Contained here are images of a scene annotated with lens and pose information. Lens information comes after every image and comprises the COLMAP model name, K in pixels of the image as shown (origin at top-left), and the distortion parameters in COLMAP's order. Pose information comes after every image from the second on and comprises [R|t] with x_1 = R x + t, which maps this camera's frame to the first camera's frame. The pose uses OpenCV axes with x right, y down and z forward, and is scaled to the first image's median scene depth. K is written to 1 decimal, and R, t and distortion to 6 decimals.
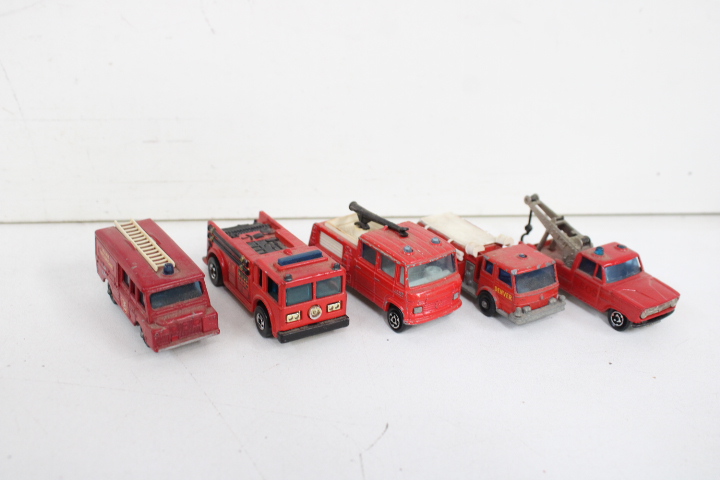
lens RADIAL K [[820.3, 0, 363.8], [0, 820.3, 237.7], [0, 0, 1]] dist [-0.057358, 0.000000]
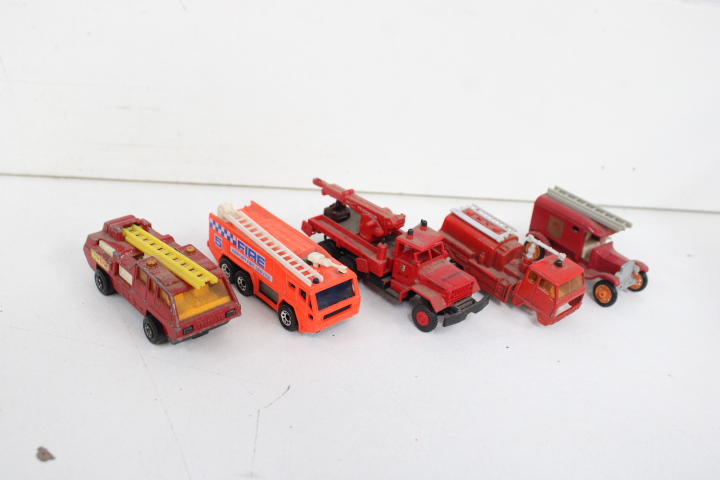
lens RADIAL K [[820.3, 0, 354.4], [0, 820.3, 243.1], [0, 0, 1]] dist [-0.057358, 0.000000]
pose [[0.996676, 0.073896, -0.034304, 0.096150], [-0.071208, 0.994721, 0.073893, -0.040814], [0.039583, -0.071205, 0.996676, -0.079776]]
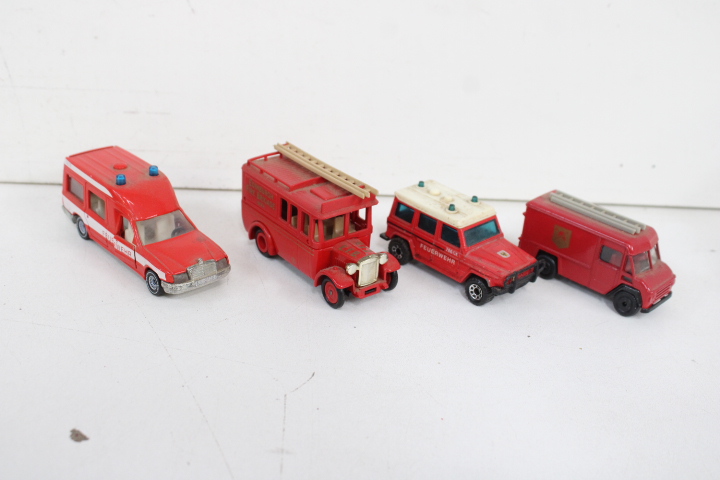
lens RADIAL K [[922.6, 0, 359.1], [0, 922.6, 237.3], [0, 0, 1]] dist [-0.028634, 0.000000]
pose [[0.998193, 0.051135, -0.031563, 0.082620], [-0.050505, 0.998514, 0.020455, 0.005458], [0.032562, -0.018824, 0.999292, -0.193577]]
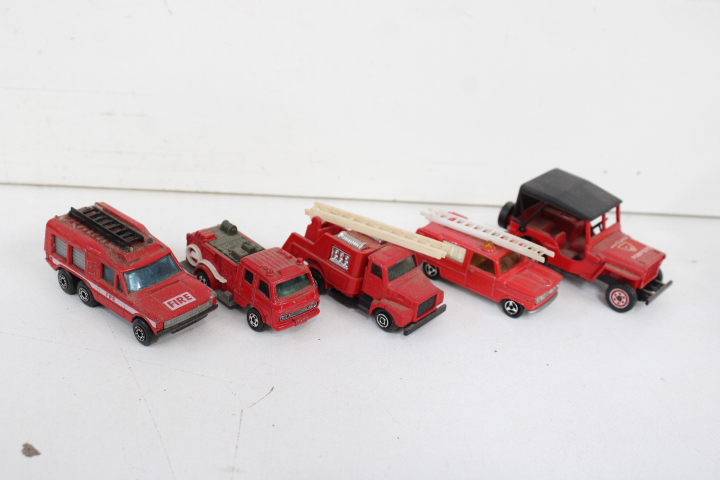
lens RADIAL K [[922.6, 0, 353.1], [0, 922.6, 243.5], [0, 0, 1]] dist [-0.028634, 0.000000]
pose [[0.996463, 0.066171, -0.051804, 0.129680], [-0.063729, 0.996838, 0.047458, -0.027193], [0.054780, -0.043989, 0.997529, -0.181010]]
